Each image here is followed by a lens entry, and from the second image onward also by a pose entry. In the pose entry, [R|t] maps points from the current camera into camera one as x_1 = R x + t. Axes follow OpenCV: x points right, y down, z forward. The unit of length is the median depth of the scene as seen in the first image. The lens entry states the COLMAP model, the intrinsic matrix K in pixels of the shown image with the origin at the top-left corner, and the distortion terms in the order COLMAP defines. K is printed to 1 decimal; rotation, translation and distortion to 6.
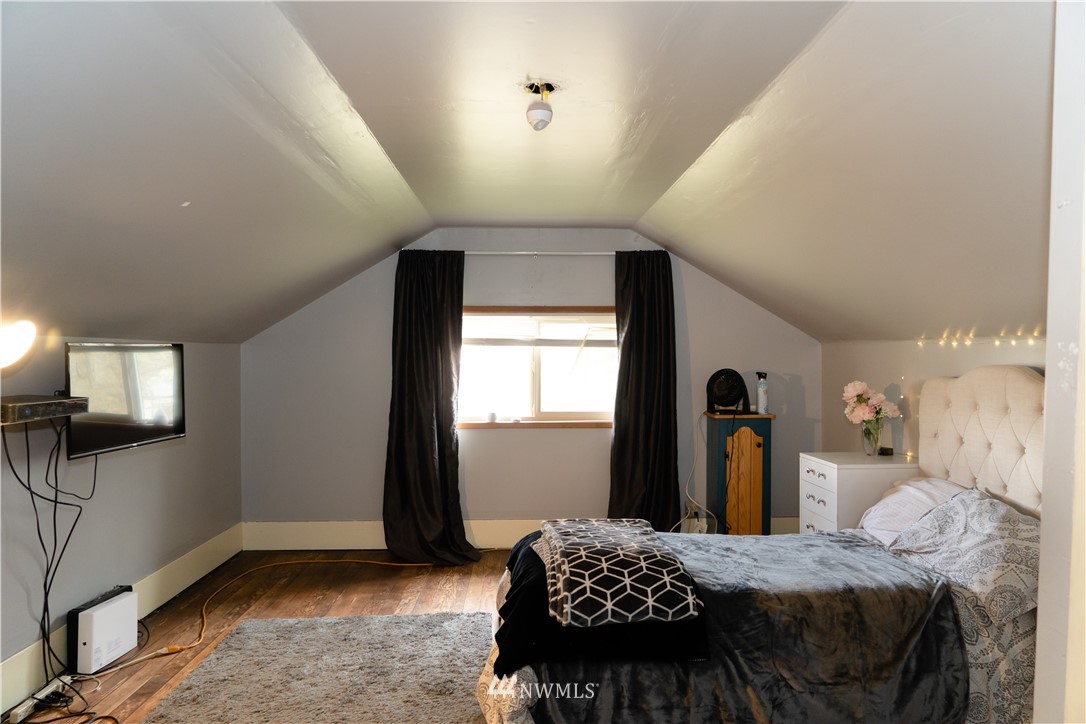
lens RADIAL K [[723.9, 0, 542.9], [0, 723.9, 361.9], [0, 0, 1]] dist [-0.019036, 0.001988]
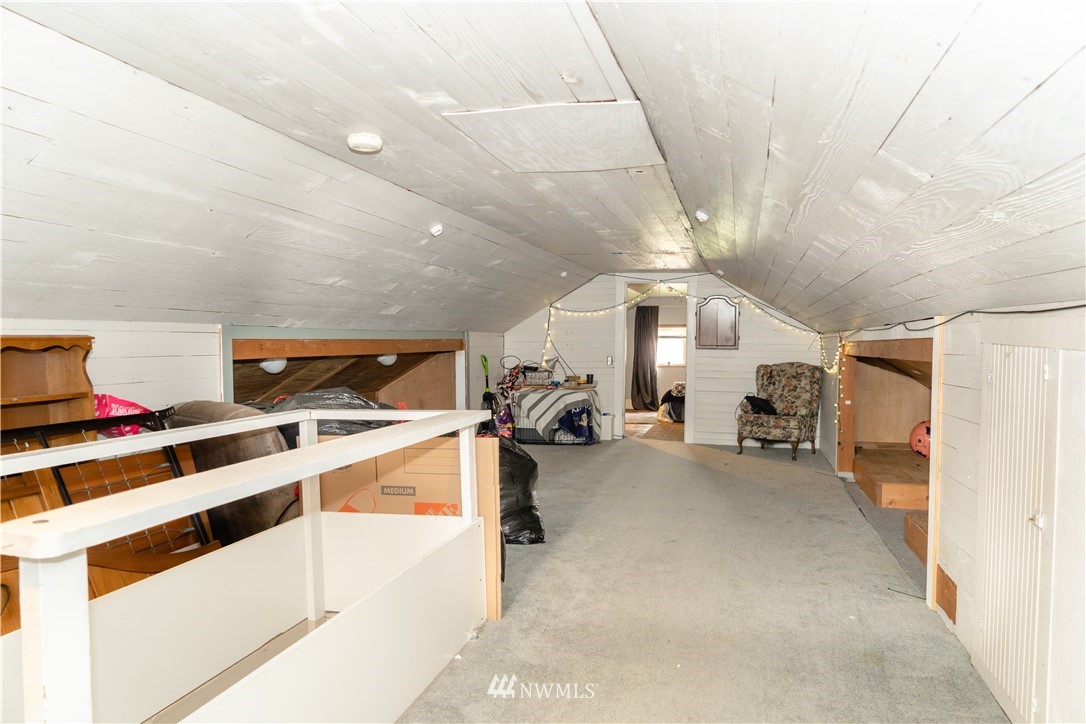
lens RADIAL K [[723.9, 0, 543.8], [0, 723.9, 358.9], [0, 0, 1]] dist [-0.019036, 0.001988]
pose [[0.956204, -0.002575, -0.292691, 0.292485], [0.003680, 0.999988, 0.003223, 0.047601], [0.292679, -0.004159, 0.956202, -1.860632]]
